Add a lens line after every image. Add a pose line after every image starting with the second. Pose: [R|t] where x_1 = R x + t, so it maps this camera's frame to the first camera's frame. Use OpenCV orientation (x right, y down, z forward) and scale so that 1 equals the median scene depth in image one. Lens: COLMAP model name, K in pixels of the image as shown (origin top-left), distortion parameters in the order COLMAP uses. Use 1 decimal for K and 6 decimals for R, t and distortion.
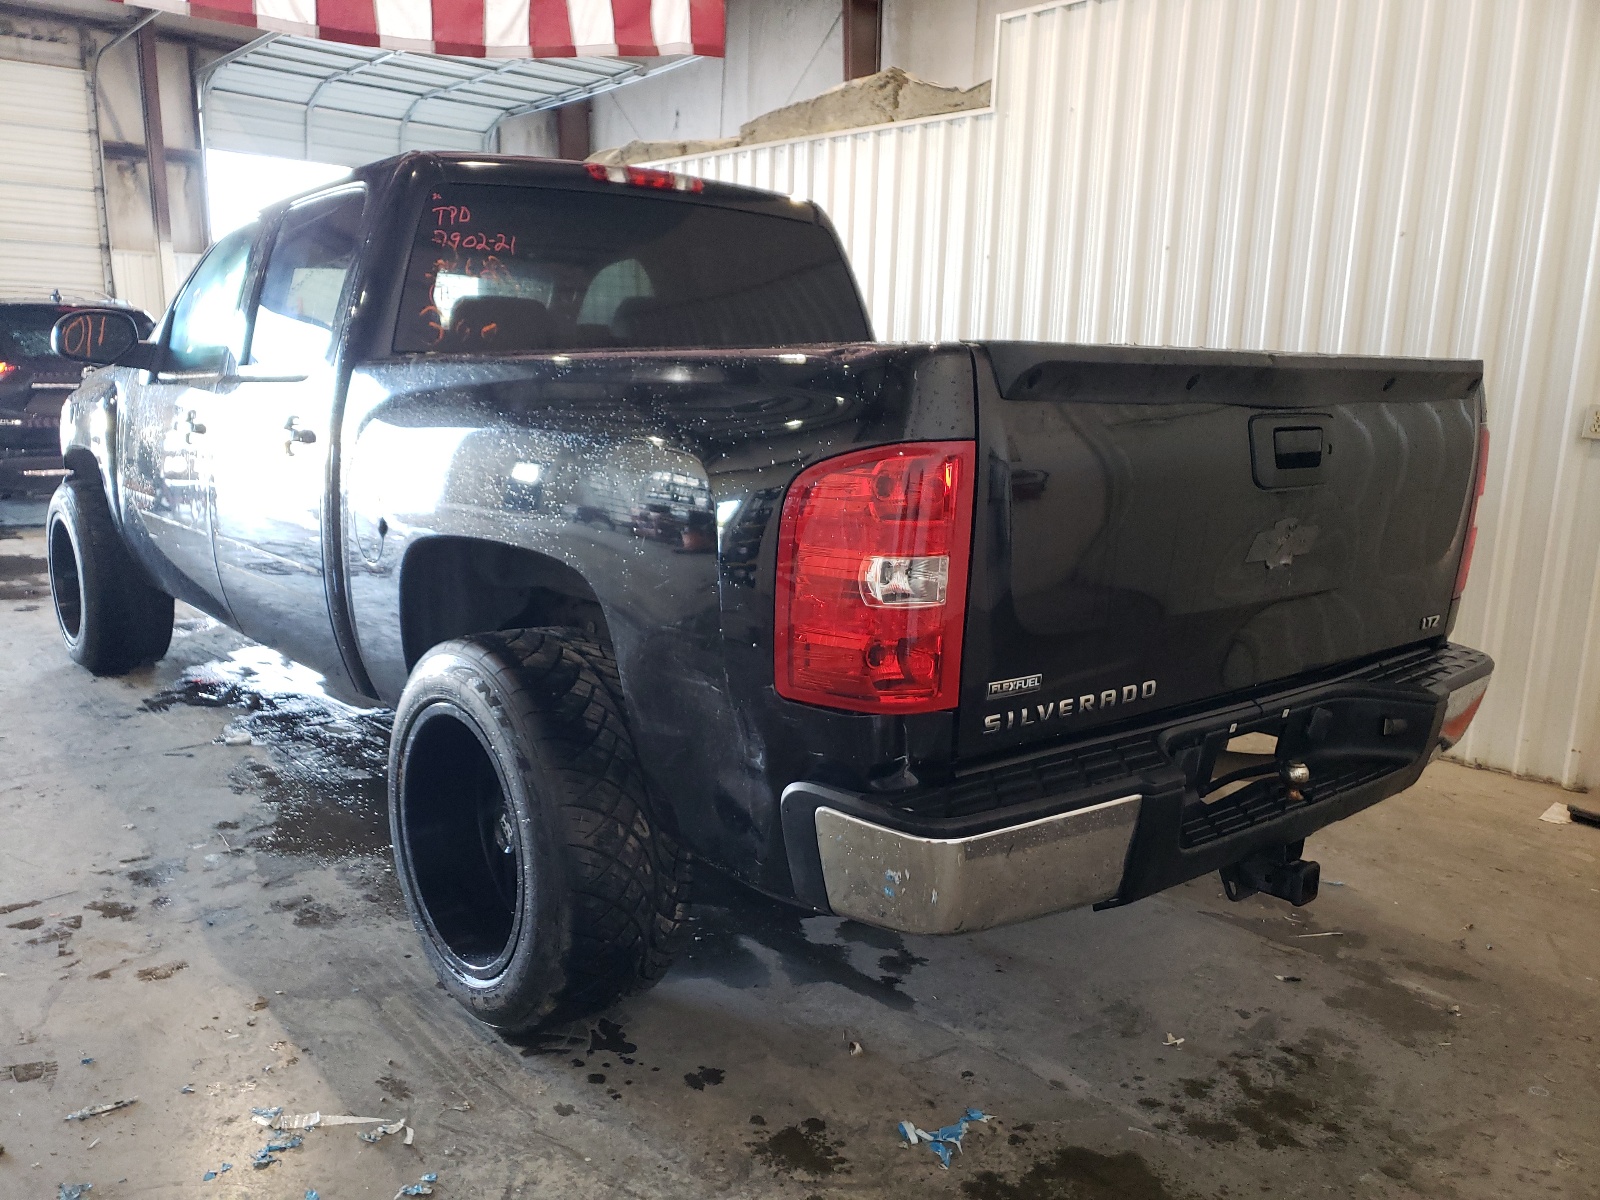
lens RADIAL K [[1214.6, 0, 793.8], [0, 1214.6, 602.5], [0, 0, 1]] dist [0.008012, 0.004422]
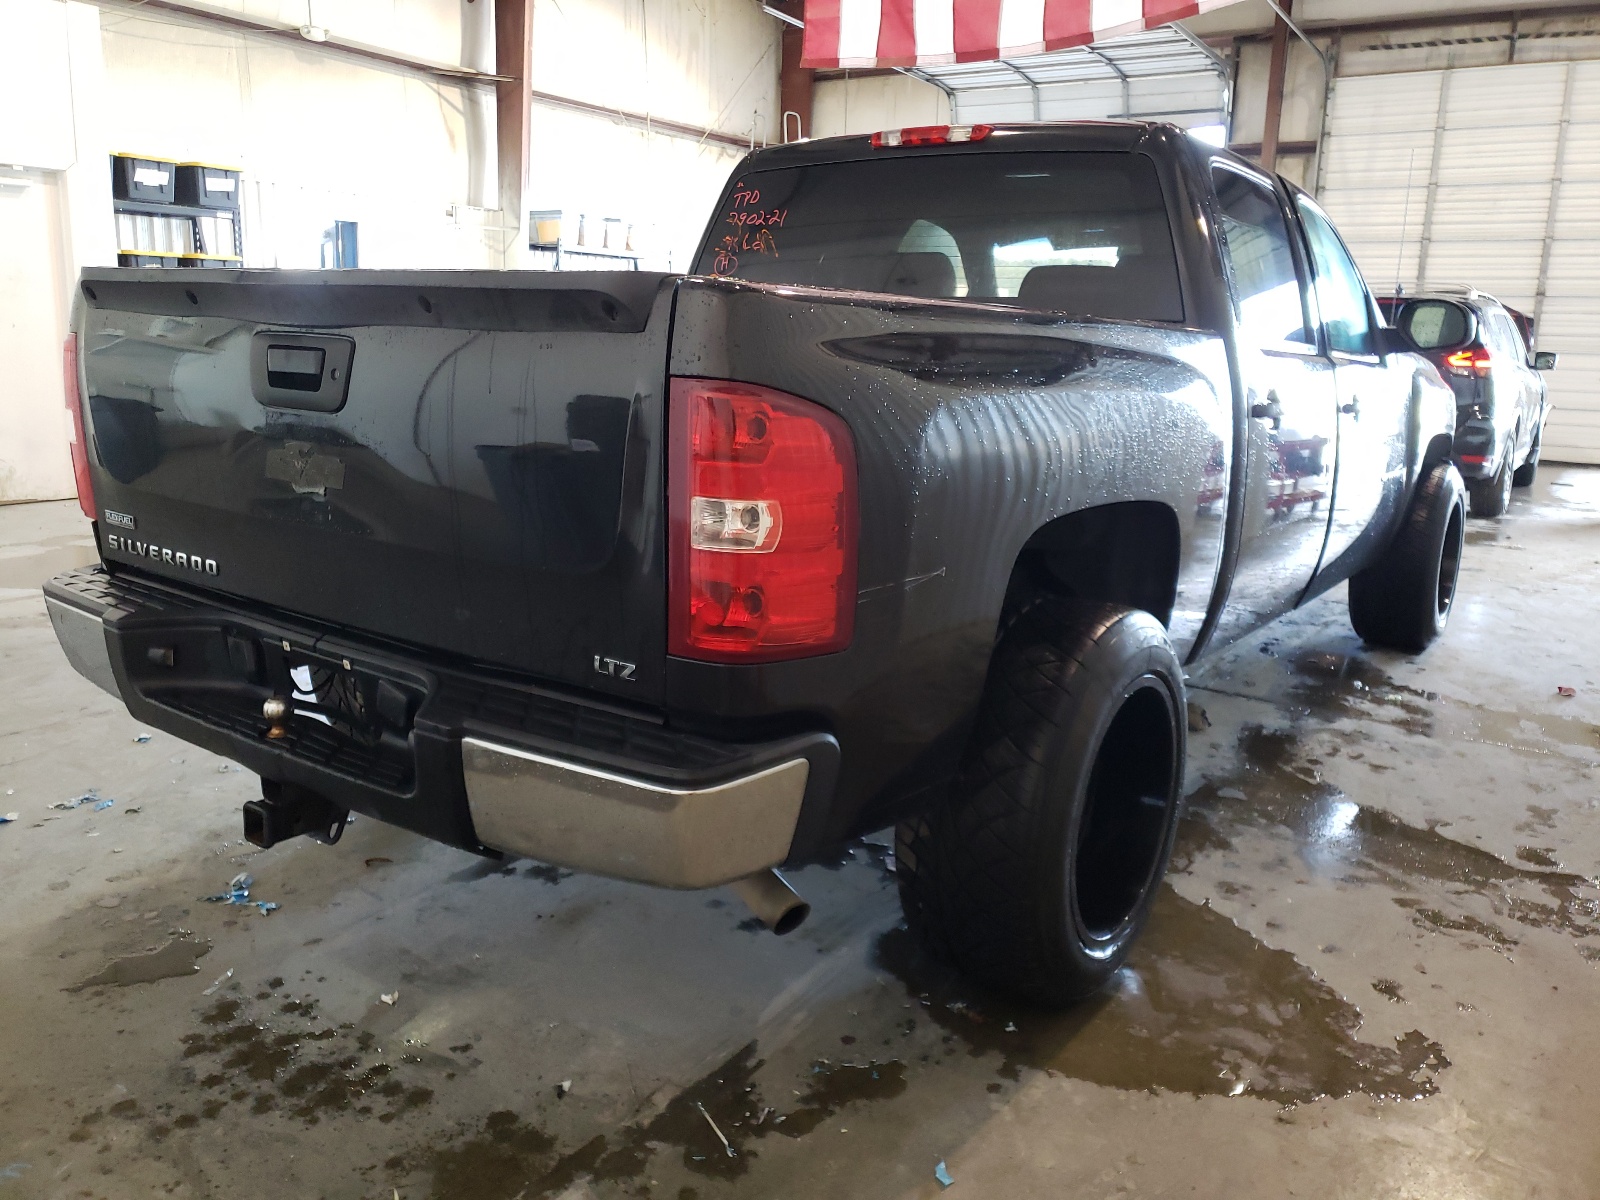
lens RADIAL K [[1214.6, 0, 793.8], [0, 1214.6, 602.5], [0, 0, 1]] dist [0.008012, 0.004422]
pose [[0.284370, 0.197439, -0.938164, 1.192933], [-0.208774, 0.967833, 0.140401, -0.131342], [0.935707, 0.155938, 0.316442, 0.921017]]
